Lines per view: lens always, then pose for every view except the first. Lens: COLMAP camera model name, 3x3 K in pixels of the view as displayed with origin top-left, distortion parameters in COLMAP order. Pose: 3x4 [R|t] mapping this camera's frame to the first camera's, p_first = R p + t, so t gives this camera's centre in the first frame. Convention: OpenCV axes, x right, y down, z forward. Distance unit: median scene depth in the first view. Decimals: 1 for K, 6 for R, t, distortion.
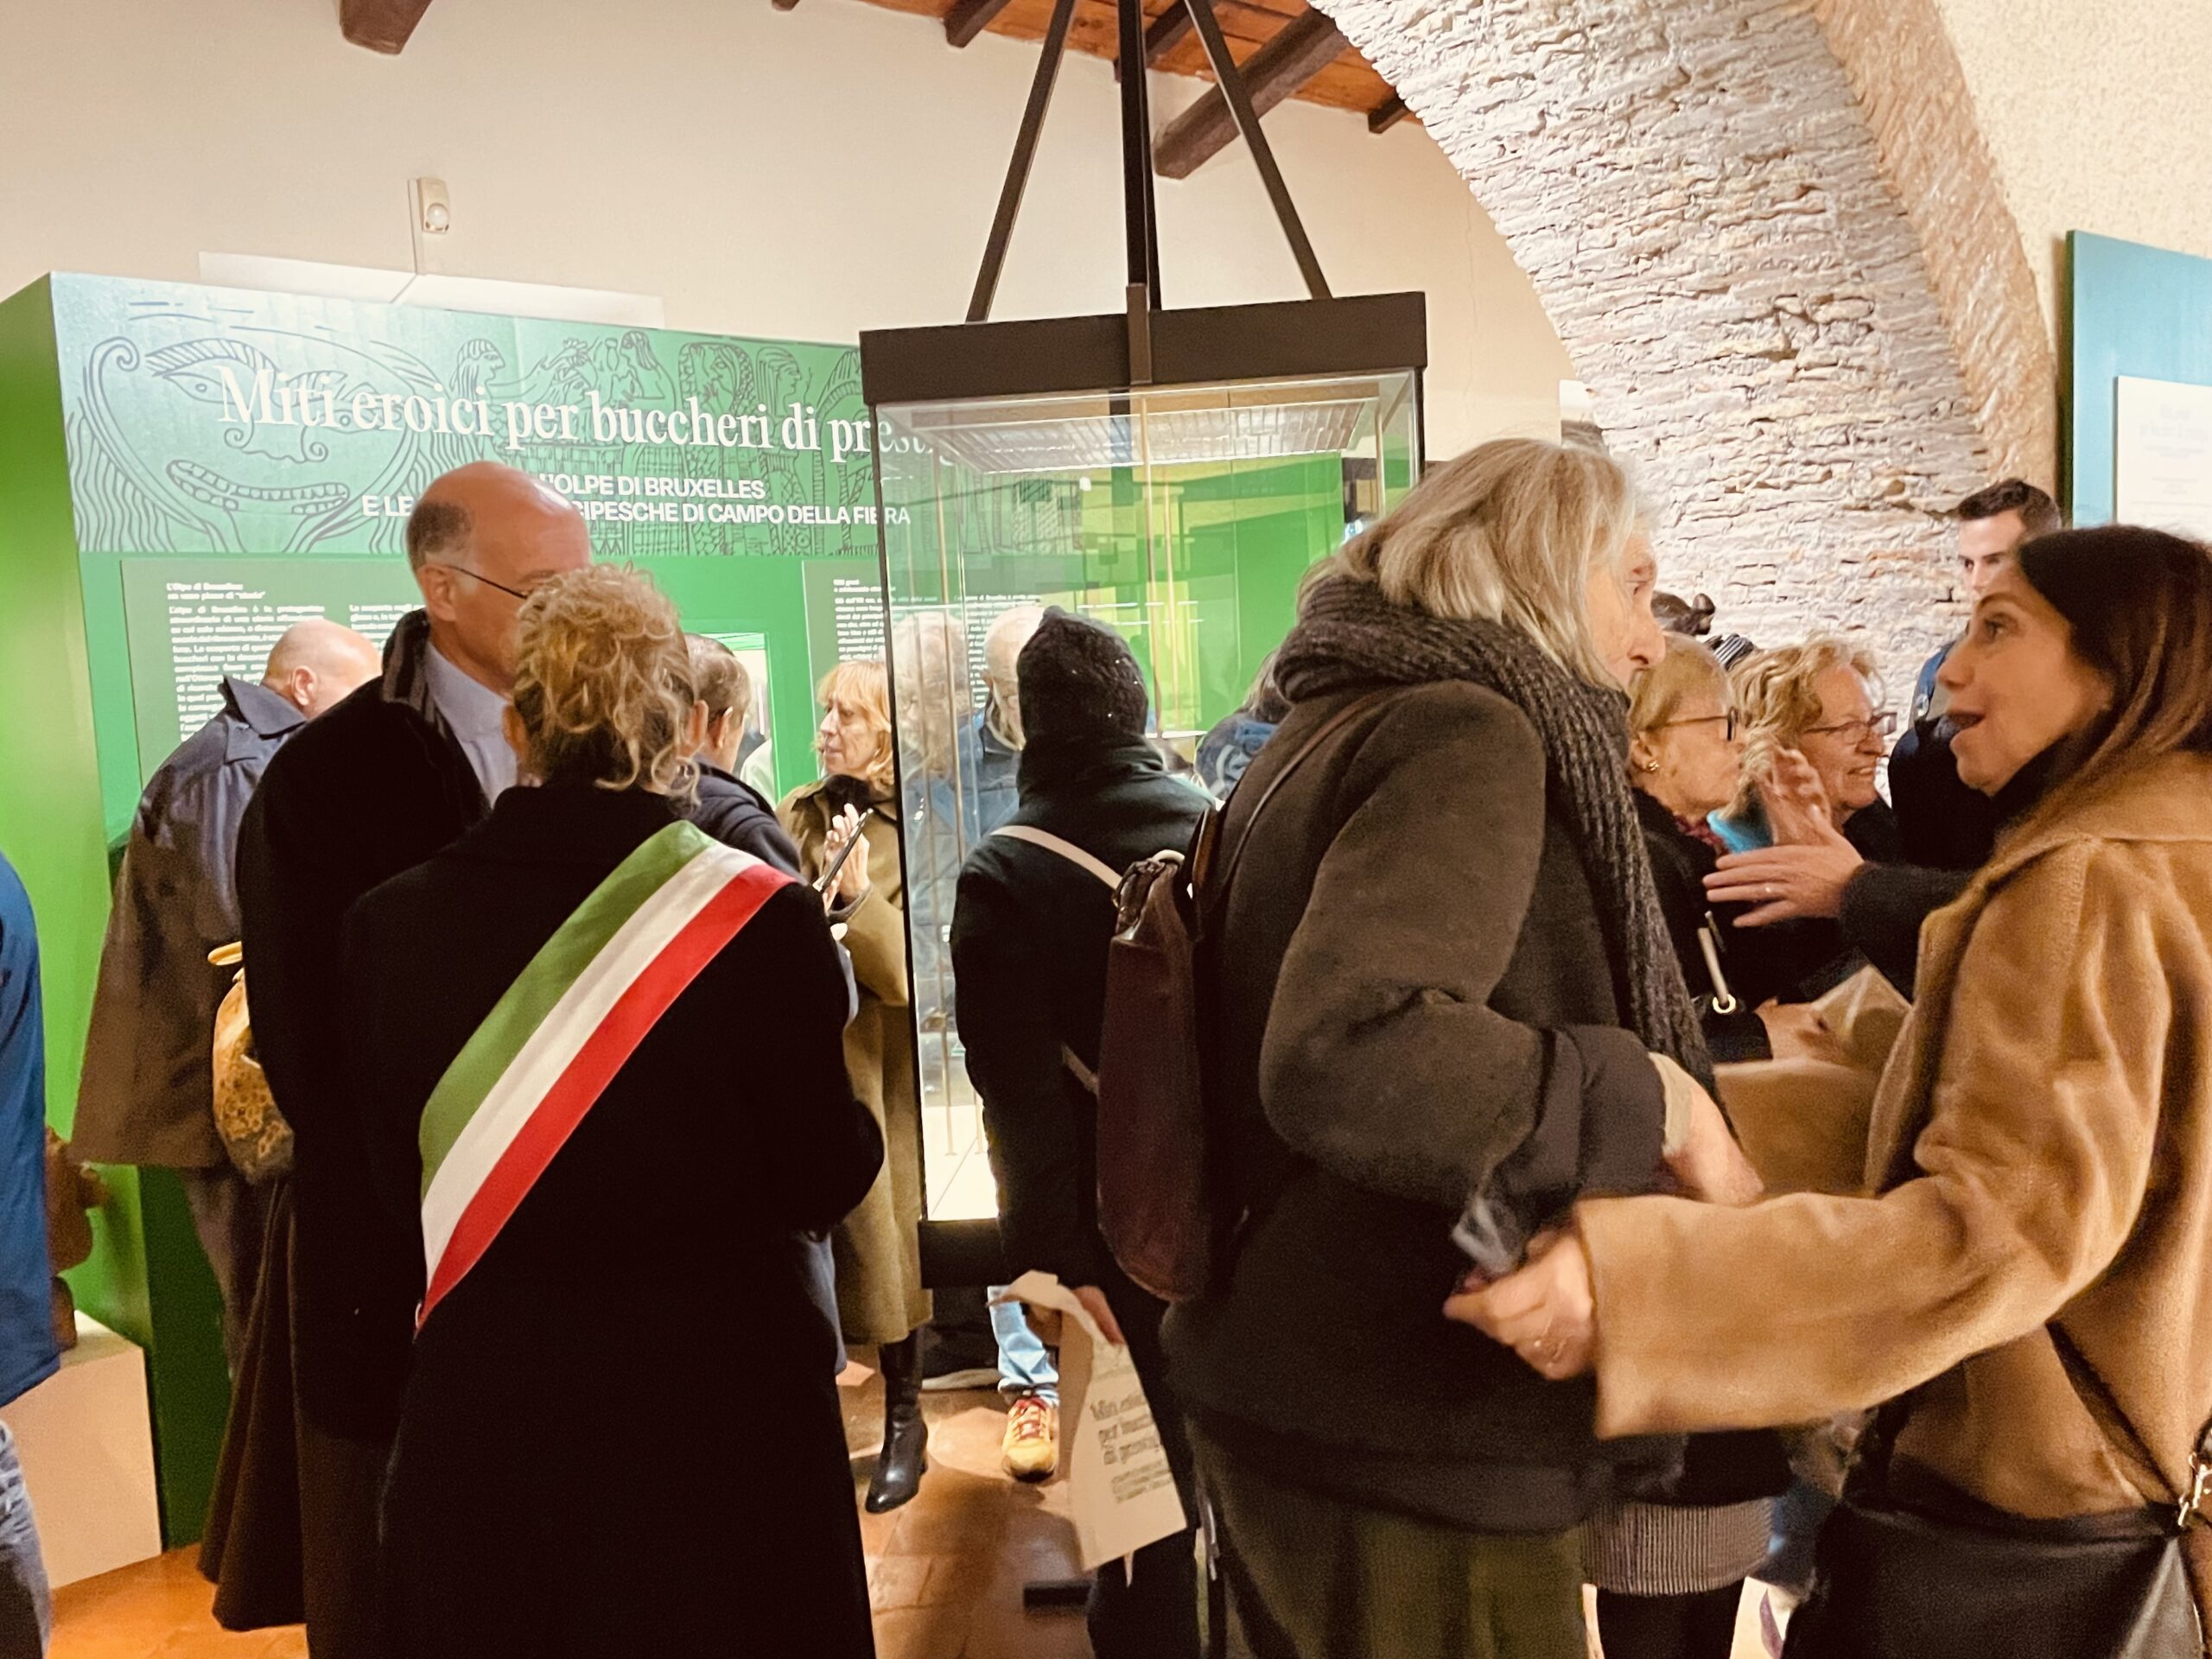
lens RADIAL K [[2038.6, 0, 1129.3], [0, 2038.6, 858.1], [0, 0, 1]] dist [0.047579, 0.000000]
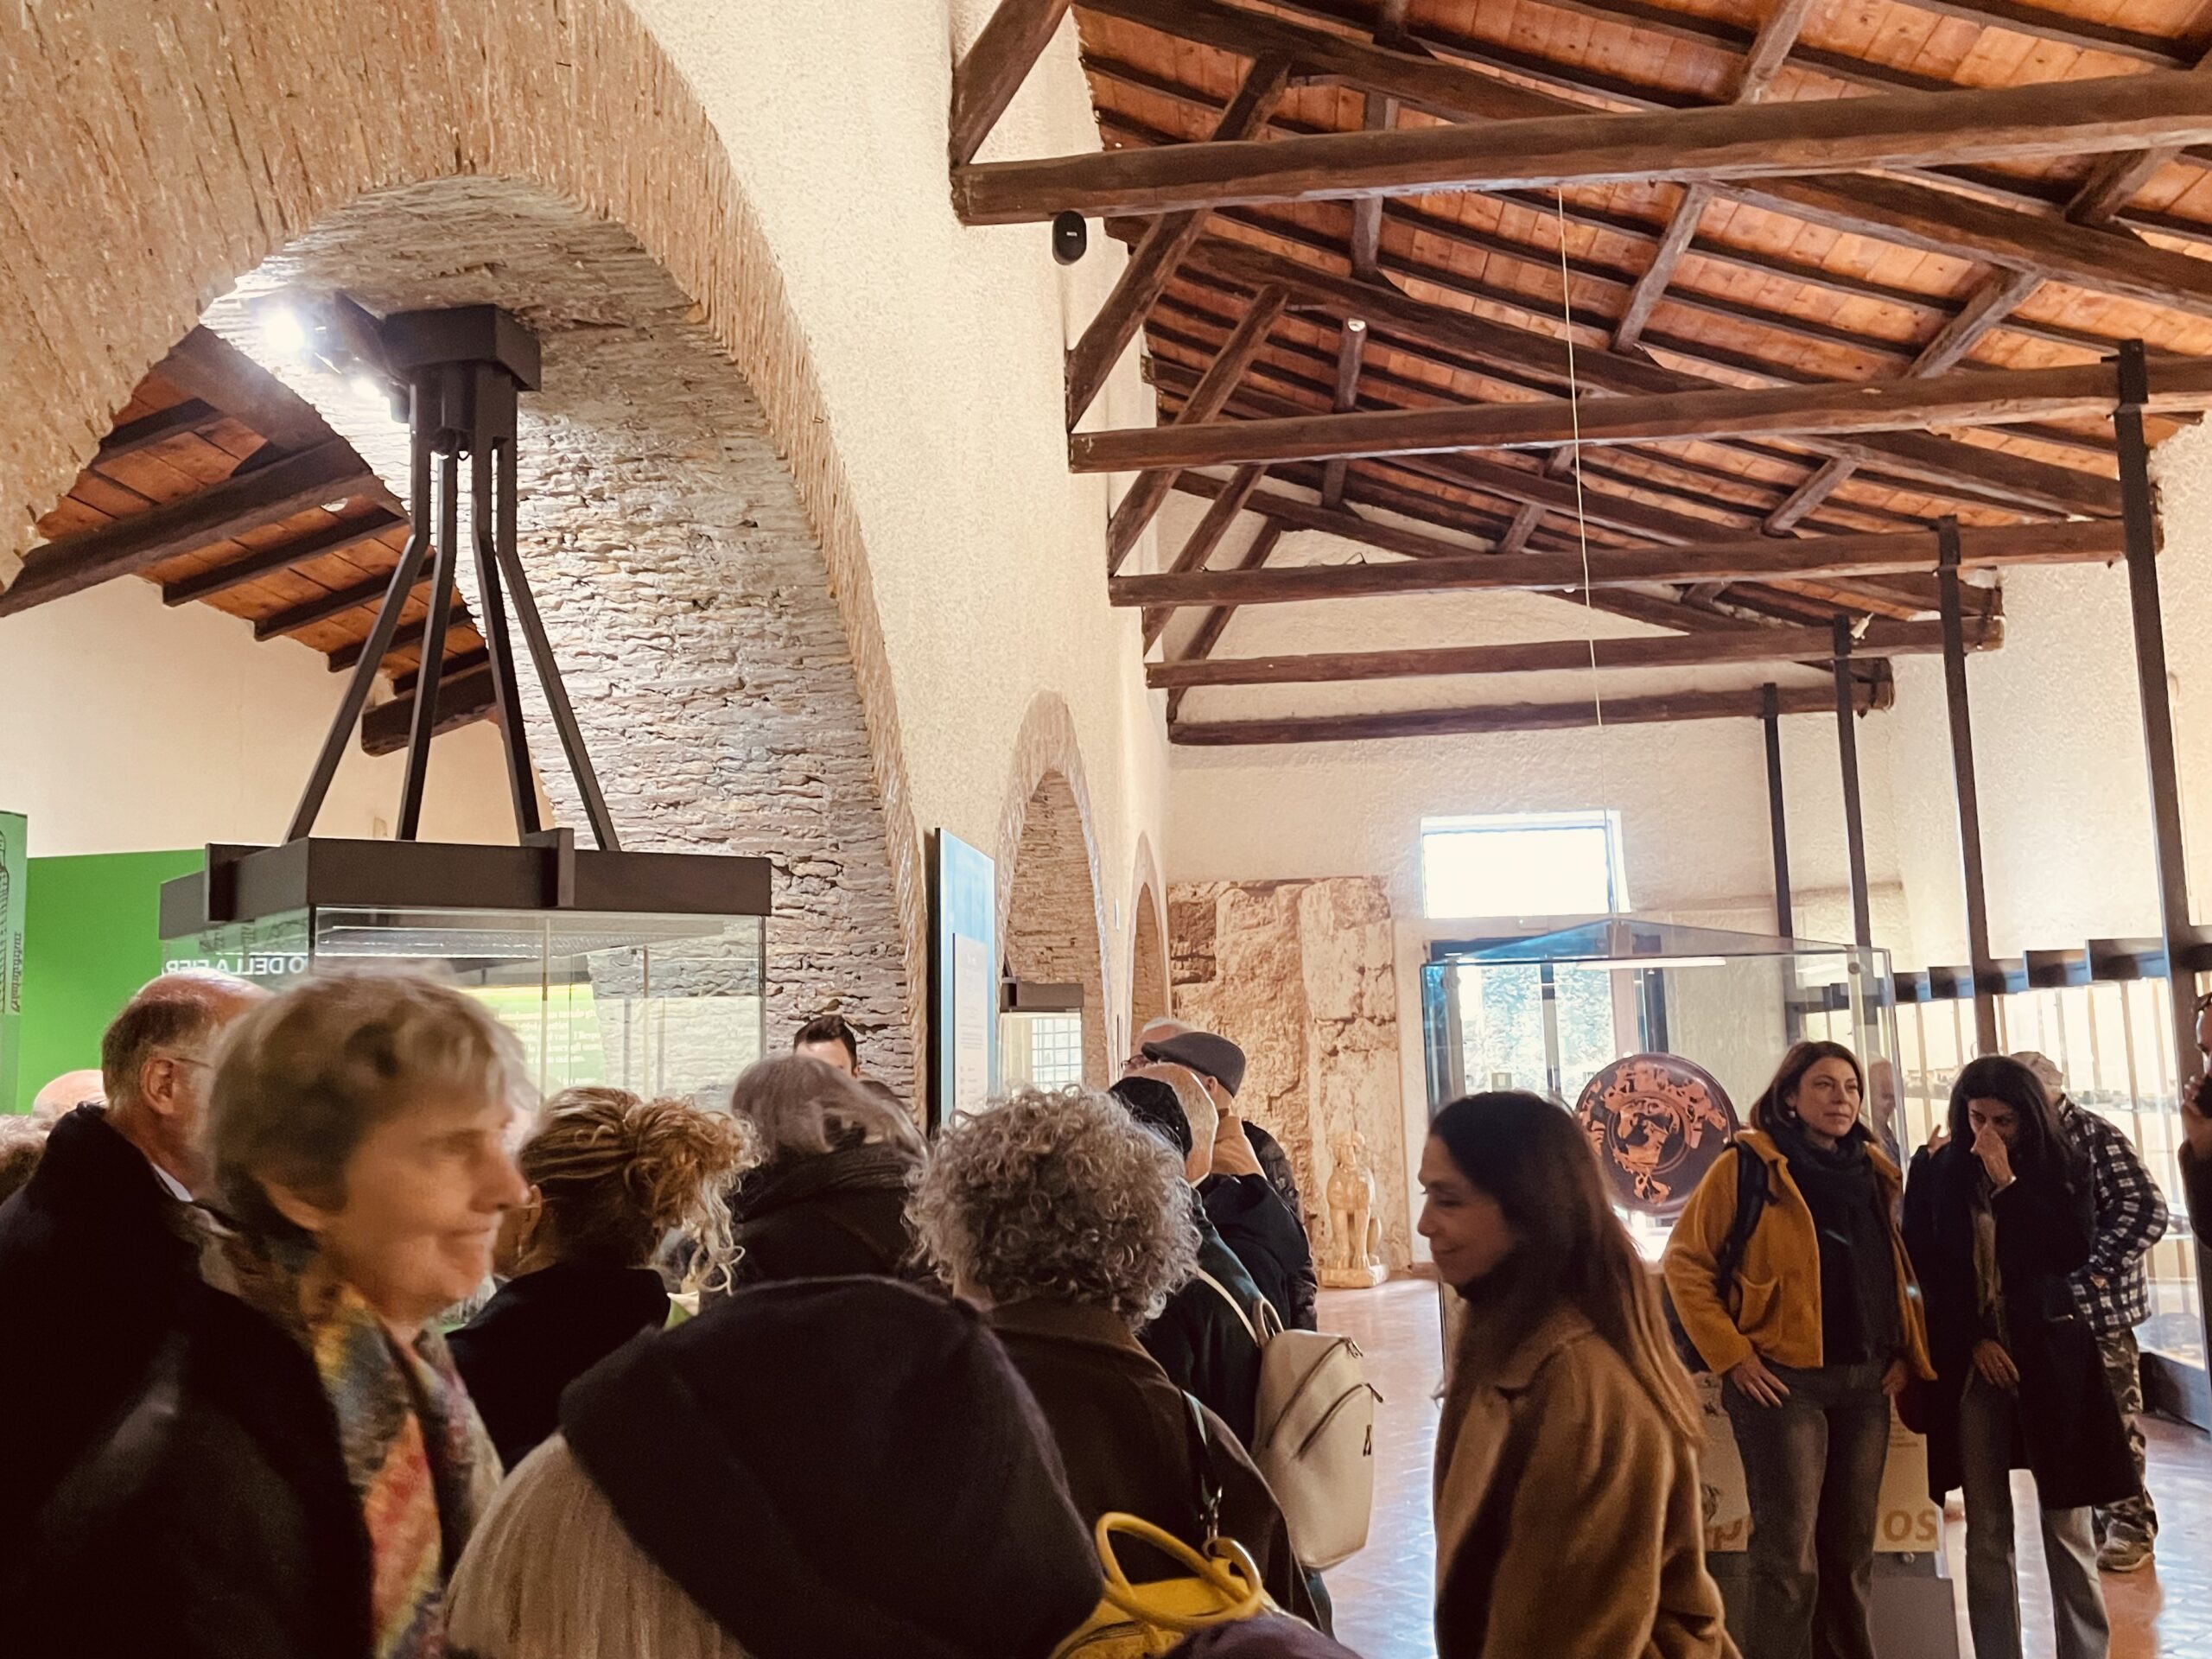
lens RADIAL K [[2038.6, 0, 1105.9], [0, 2038.6, 787.1], [0, 0, 1]] dist [0.047579, 0.000000]
pose [[0.732901, 0.128464, 0.668097, -0.377514], [0.043793, 0.971066, -0.234761, -0.005987], [-0.678924, 0.201315, 0.706069, -0.042608]]
